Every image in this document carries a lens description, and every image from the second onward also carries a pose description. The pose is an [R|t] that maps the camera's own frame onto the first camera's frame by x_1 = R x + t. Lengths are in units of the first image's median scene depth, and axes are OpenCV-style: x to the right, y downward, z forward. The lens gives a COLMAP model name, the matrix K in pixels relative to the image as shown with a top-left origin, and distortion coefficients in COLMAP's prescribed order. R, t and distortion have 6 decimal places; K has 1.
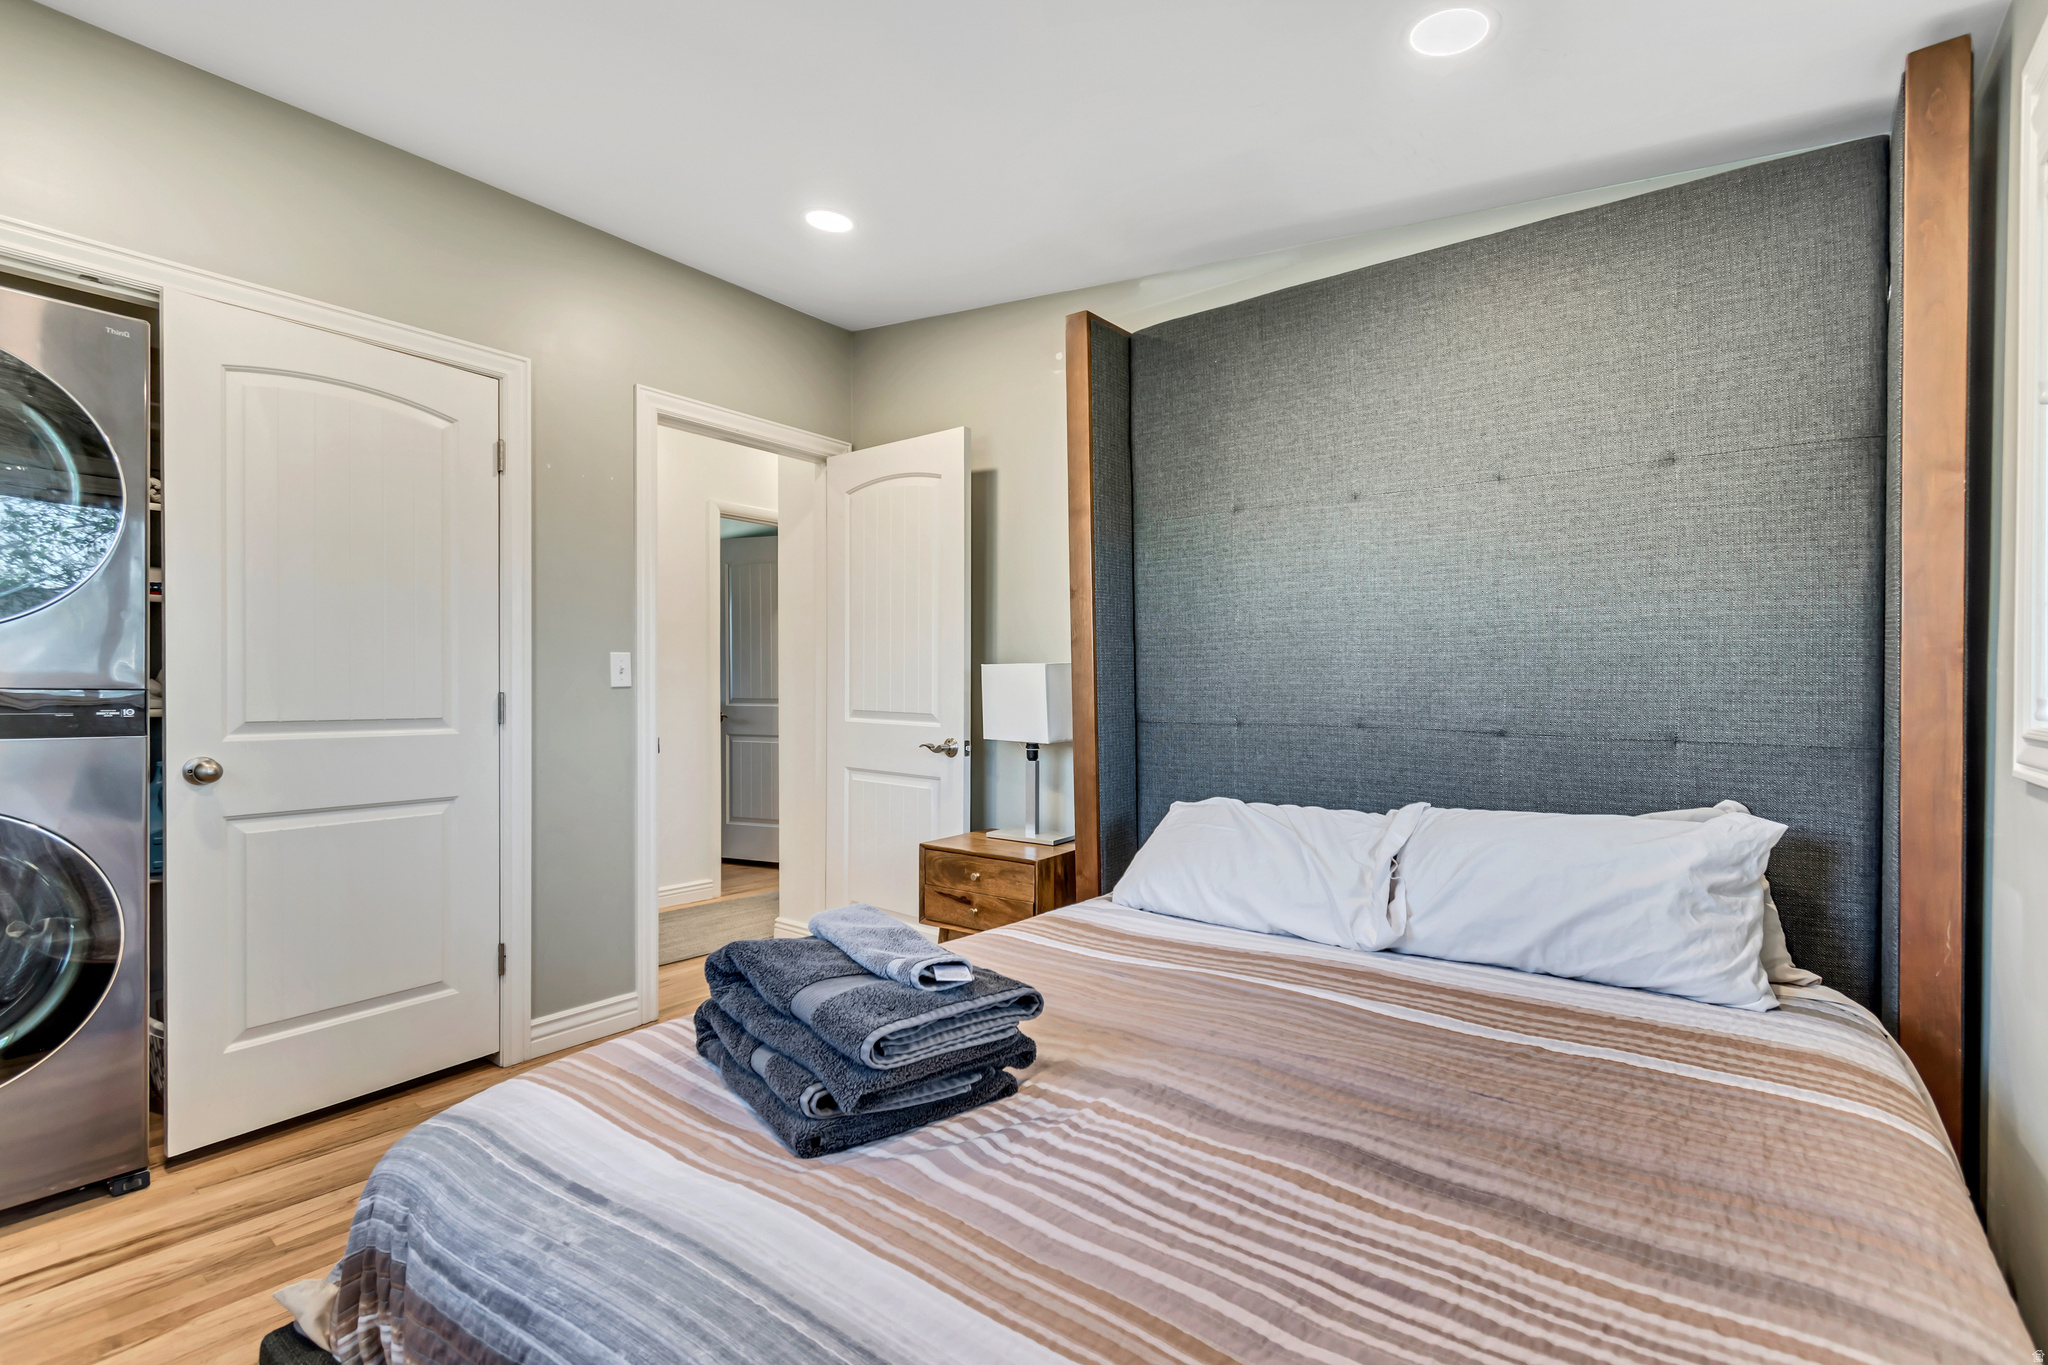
lens RADIAL K [[926.4, 0, 1027.2], [0, 926.4, 700.9], [0, 0, 1]] dist [0.003506, 0.000176]
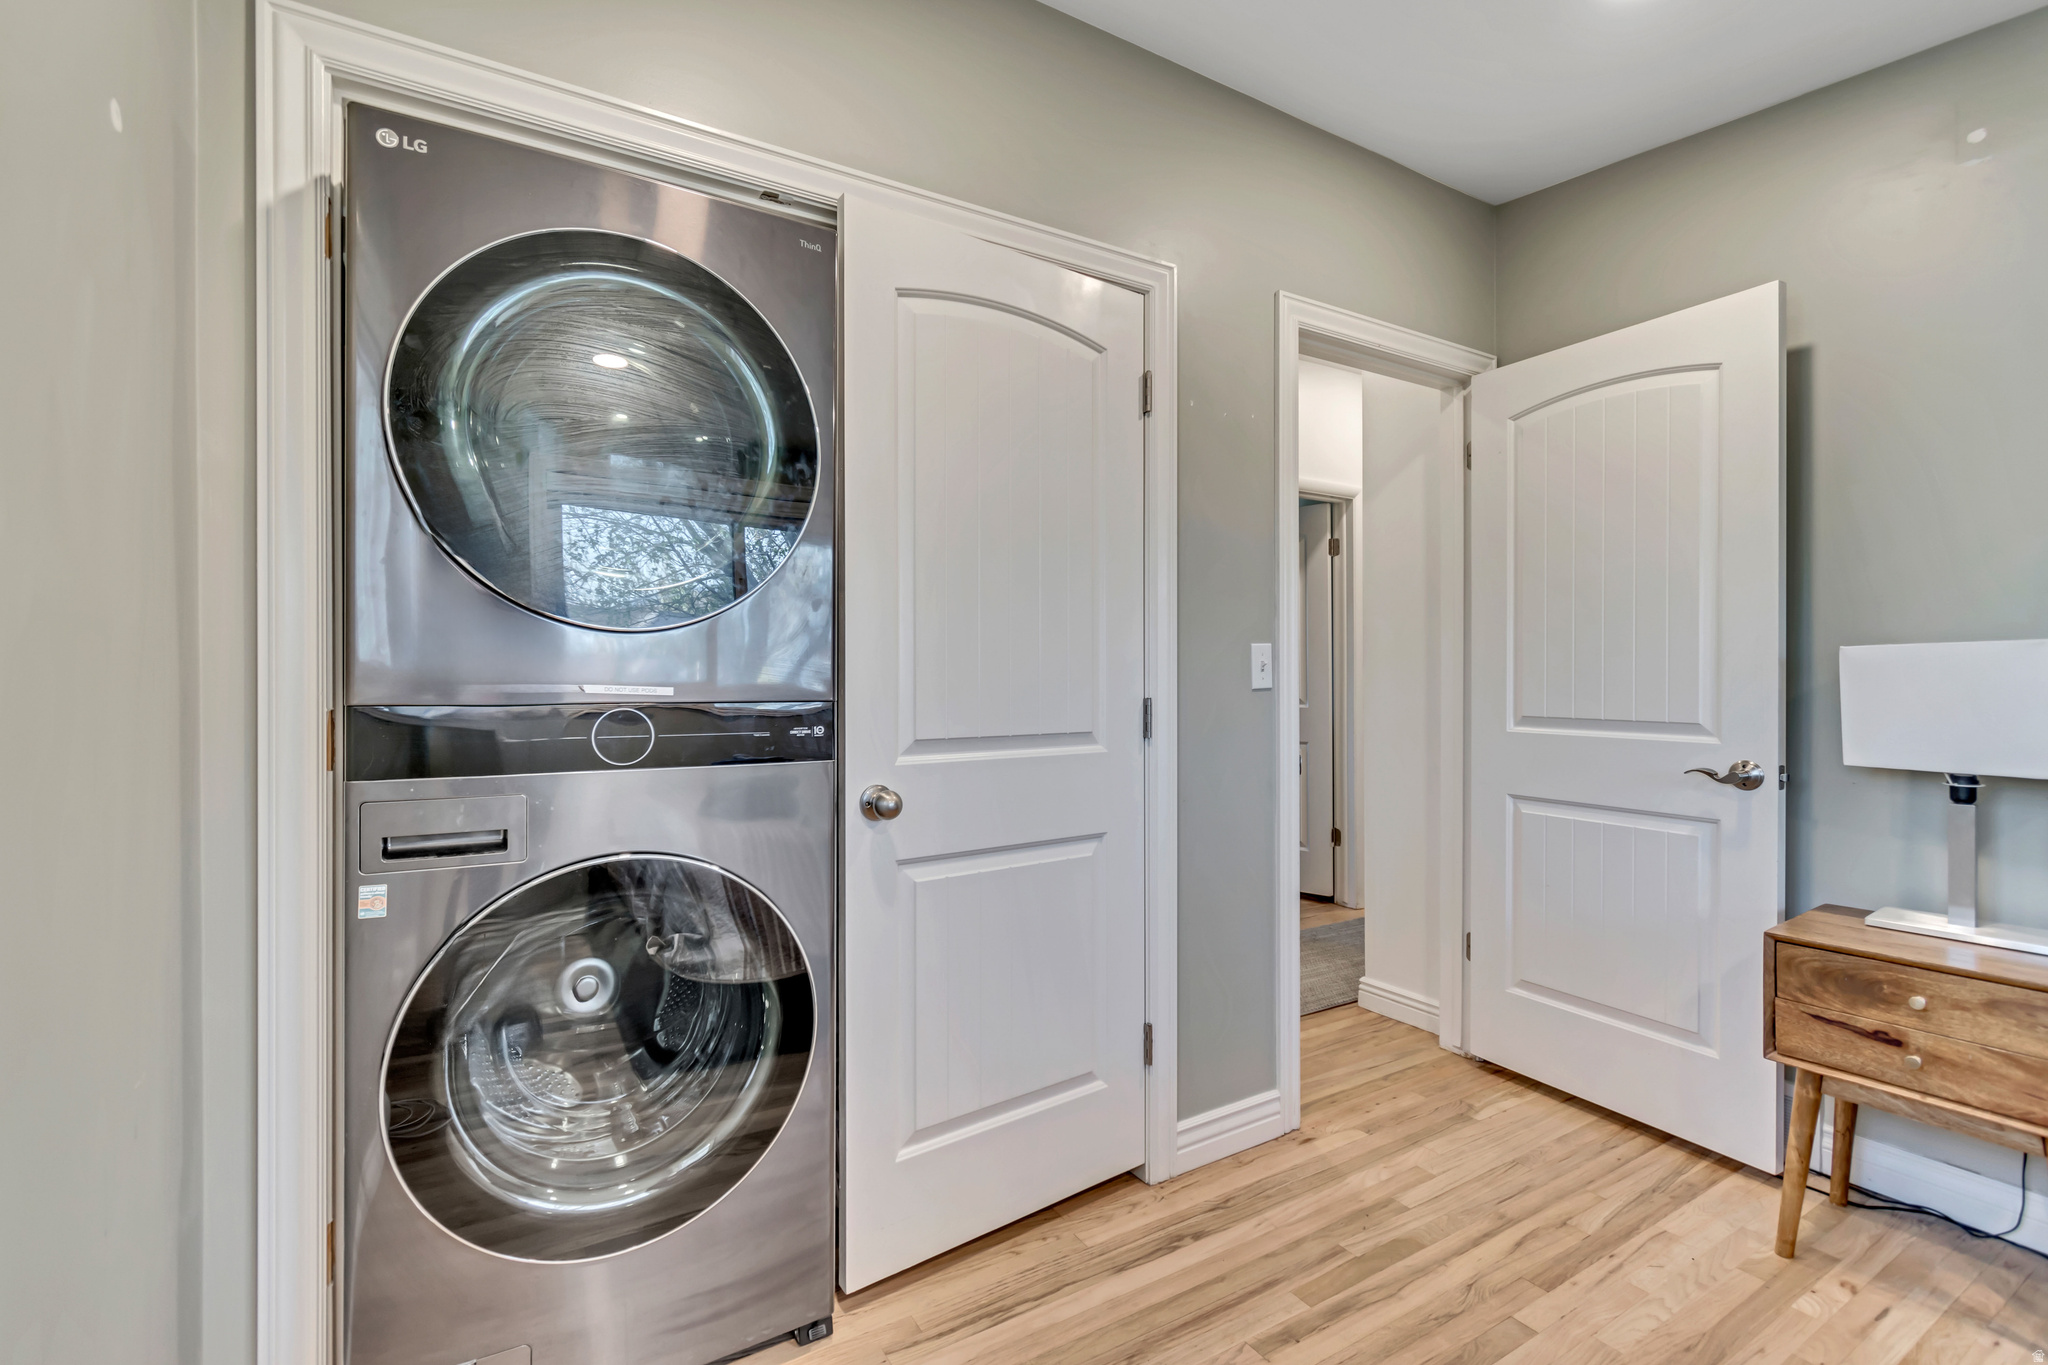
lens RADIAL K [[917.8, 0, 1028.2], [0, 917.8, 680.8], [0, 0, 1]] dist [0.004068, -0.000166]
pose [[0.932258, -0.013572, -0.361539, -0.370198], [0.007718, 0.999815, -0.017630, -0.010248], [0.361711, 0.013645, 0.932190, 0.241957]]
